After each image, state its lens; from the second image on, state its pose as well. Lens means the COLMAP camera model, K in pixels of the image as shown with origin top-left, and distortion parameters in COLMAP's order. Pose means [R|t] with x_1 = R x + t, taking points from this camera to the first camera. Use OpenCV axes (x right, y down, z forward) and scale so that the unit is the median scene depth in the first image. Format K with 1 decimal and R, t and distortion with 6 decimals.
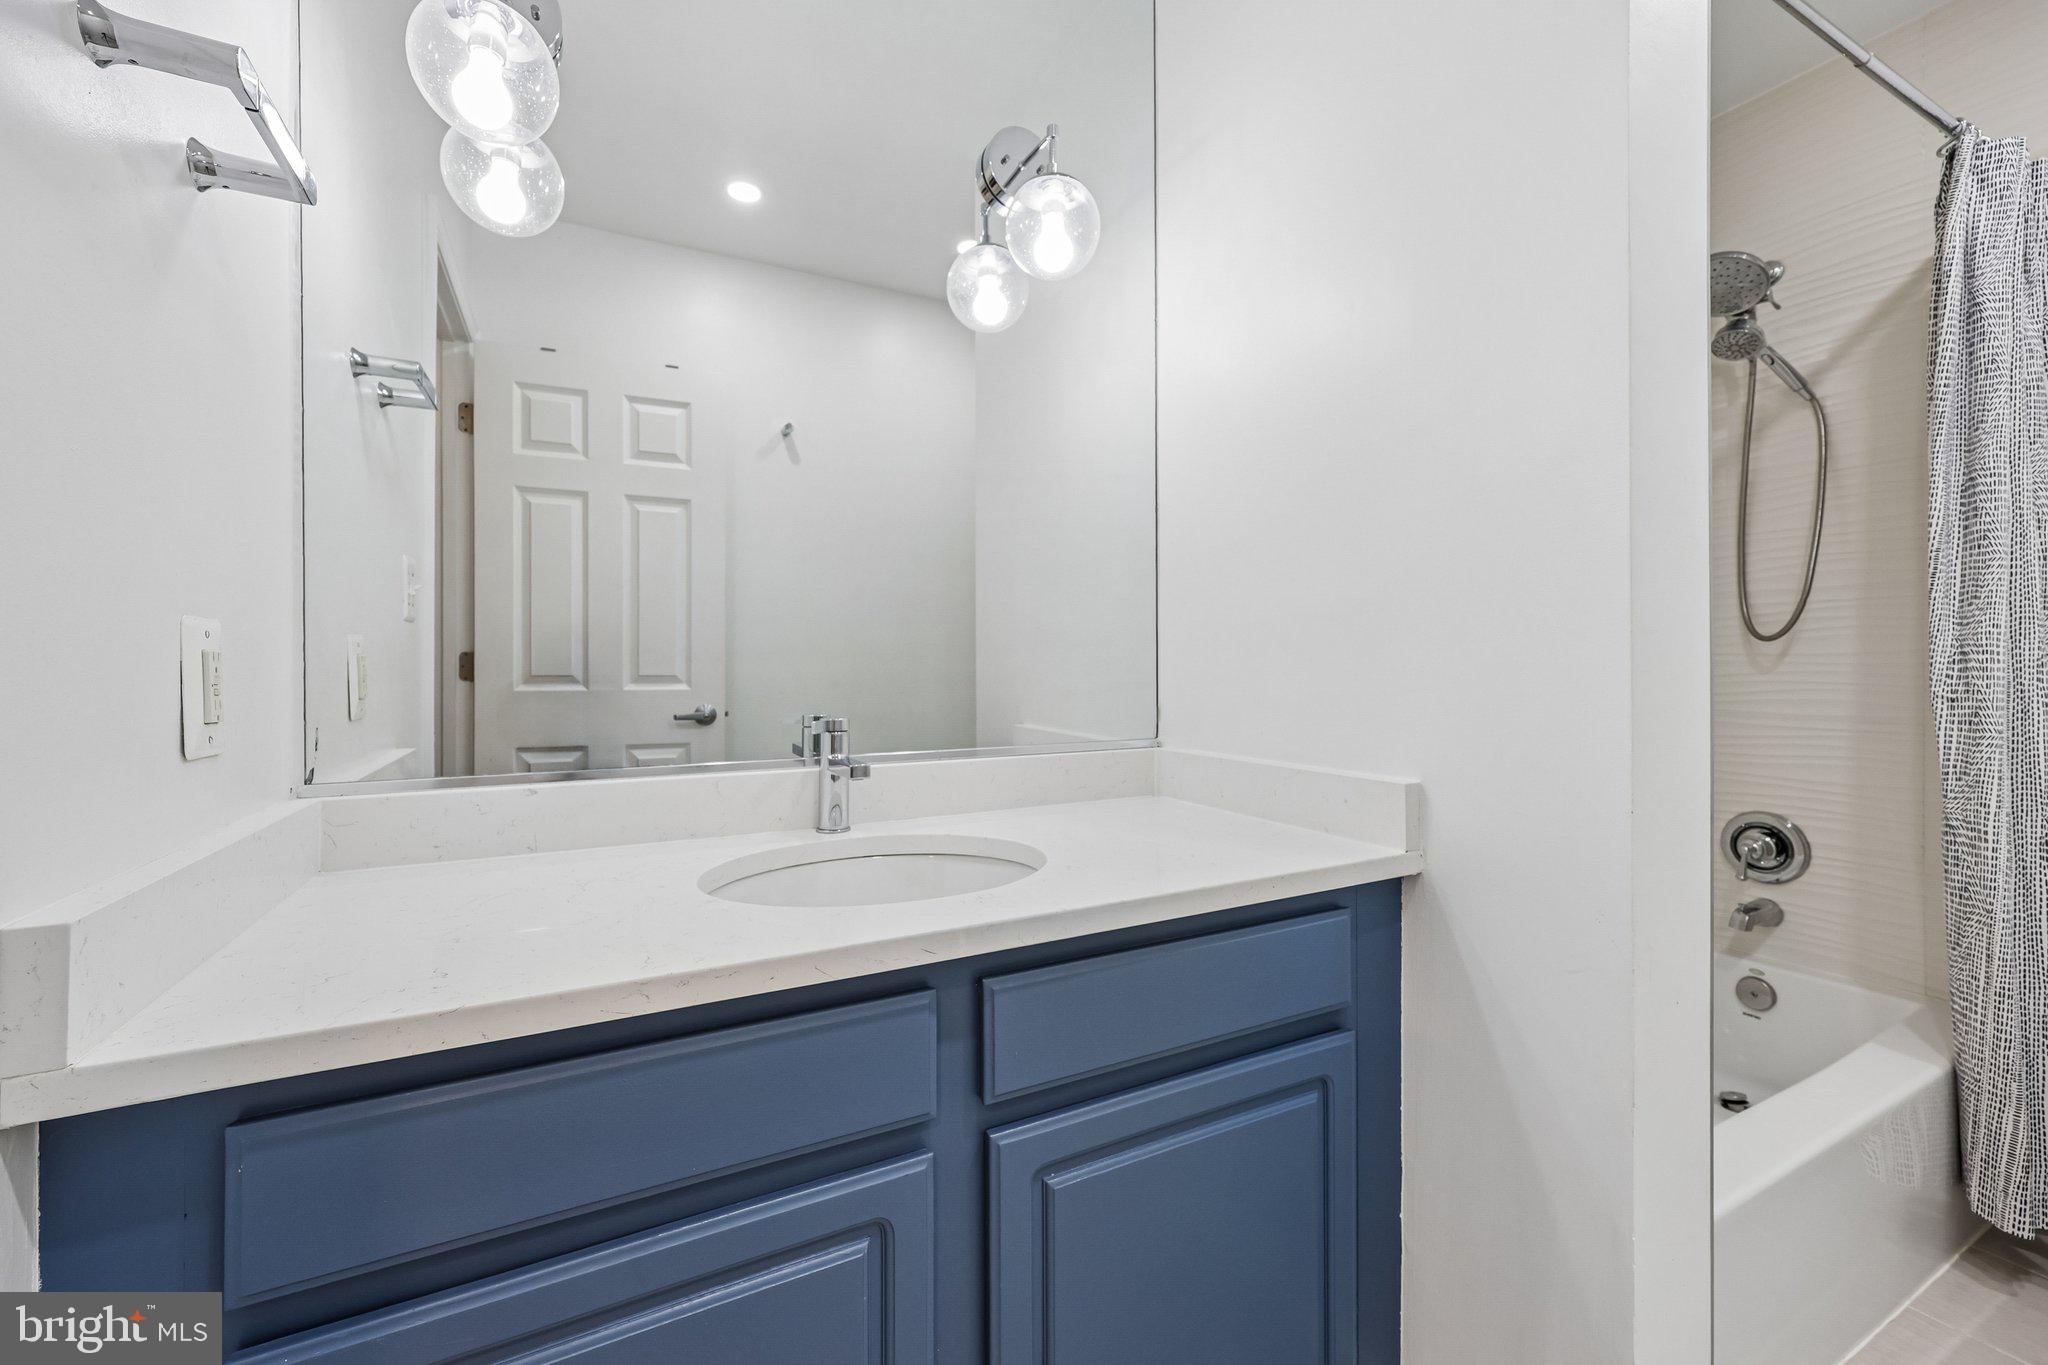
lens RADIAL K [[823.7, 0, 1045.9], [0, 823.7, 665.2], [0, 0, 1]] dist [0.003216, 0.000240]
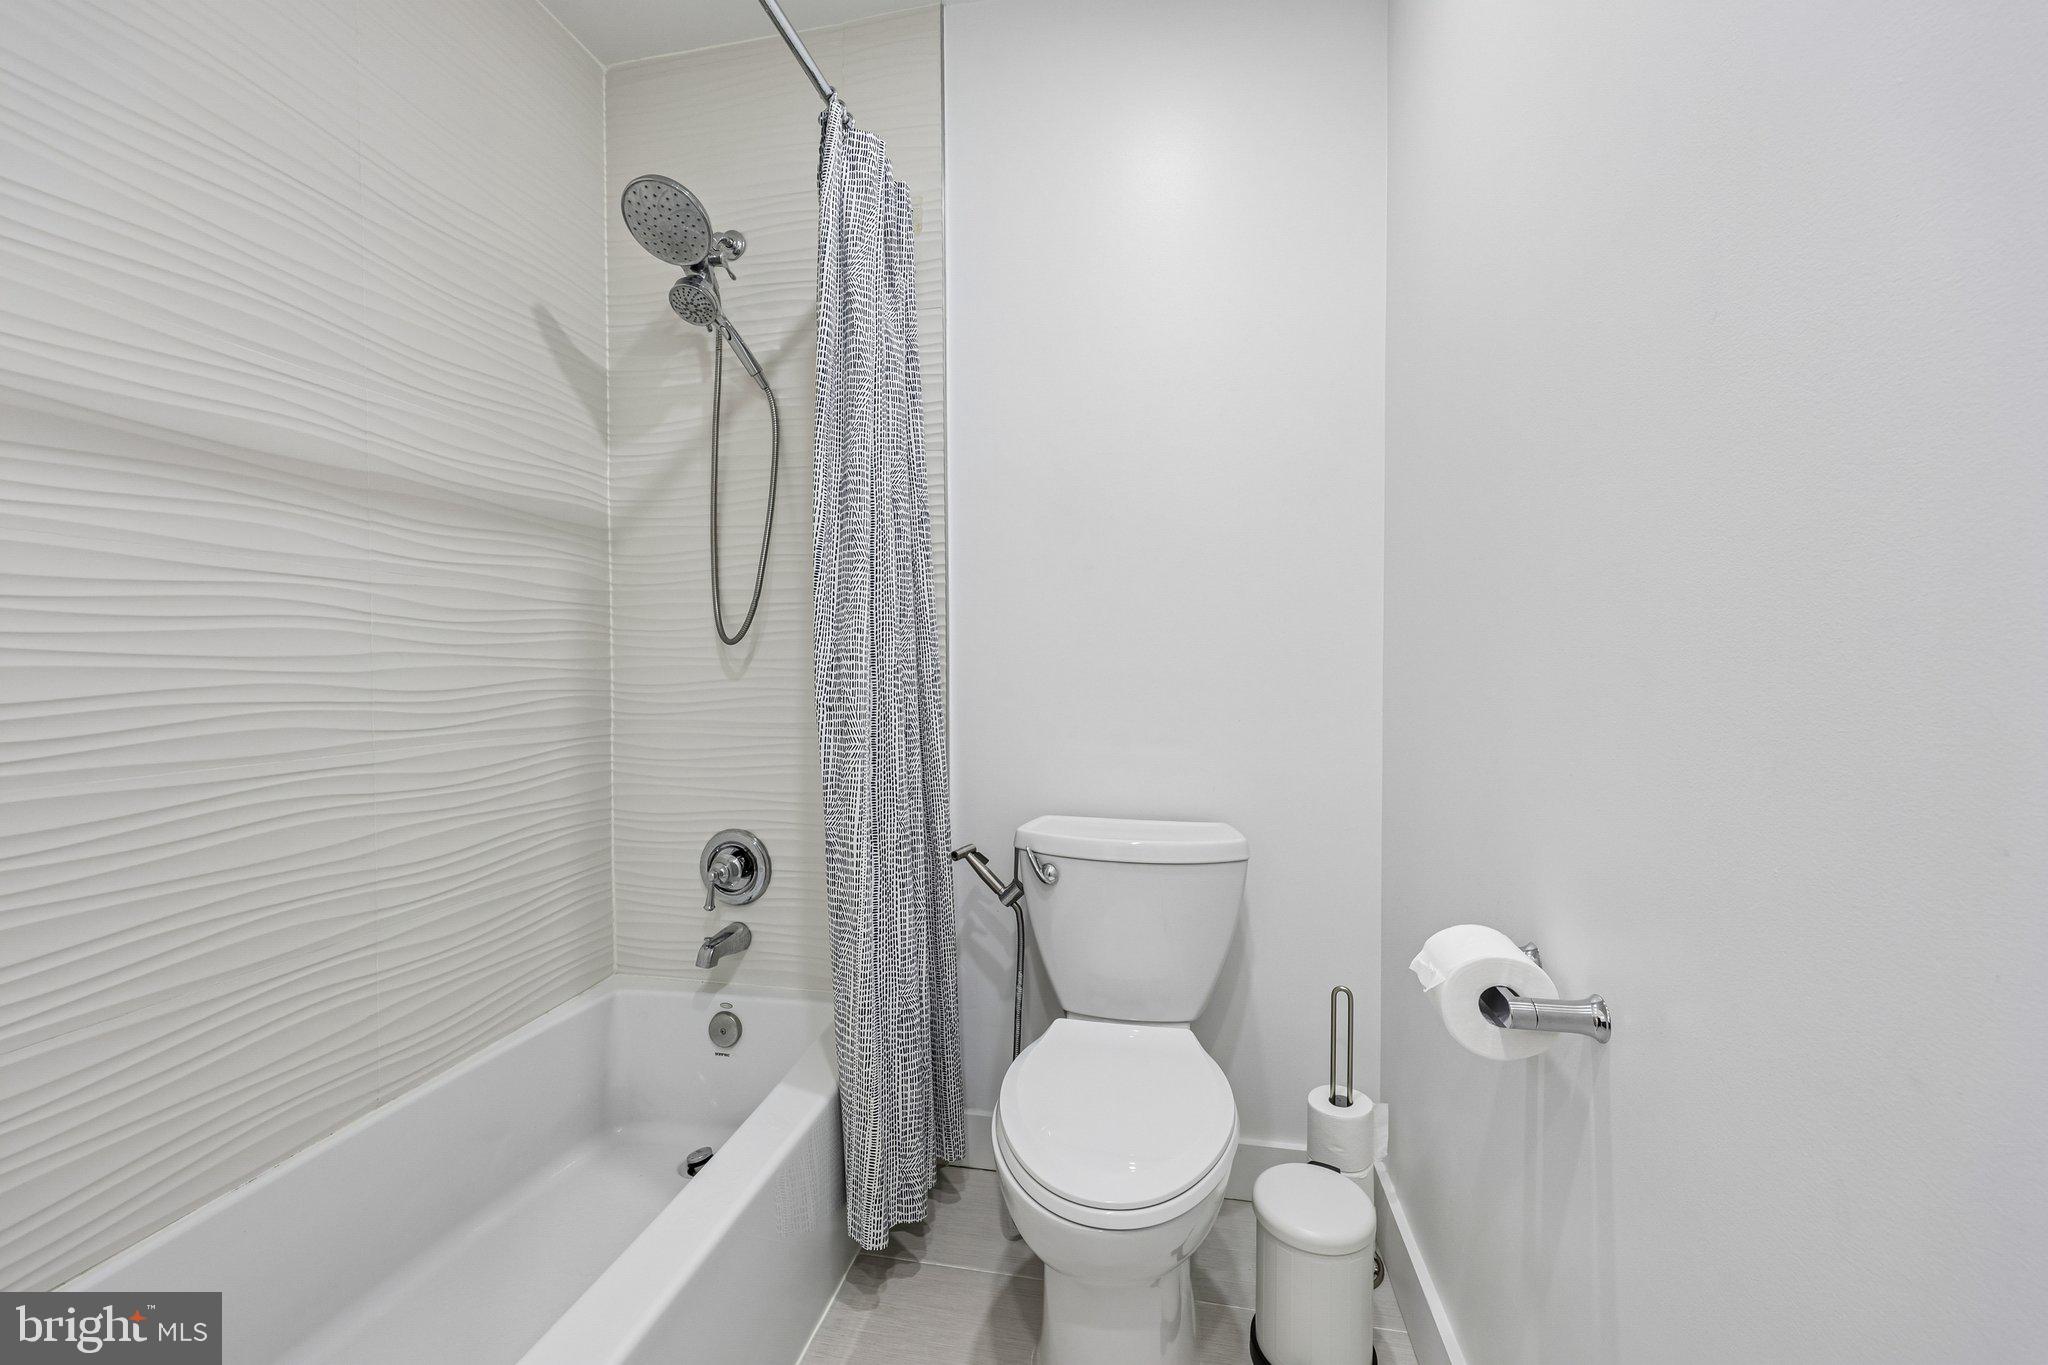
lens RADIAL K [[833.6, 0, 1028.4], [0, 833.6, 662.0], [0, 0, 1]] dist [0.004997, 0.000165]
pose [[0.618942, 0.011005, 0.785360, 0.367898], [-0.004159, 0.999934, -0.010734, -0.001147], [-0.785426, 0.003378, 0.618947, 0.177628]]
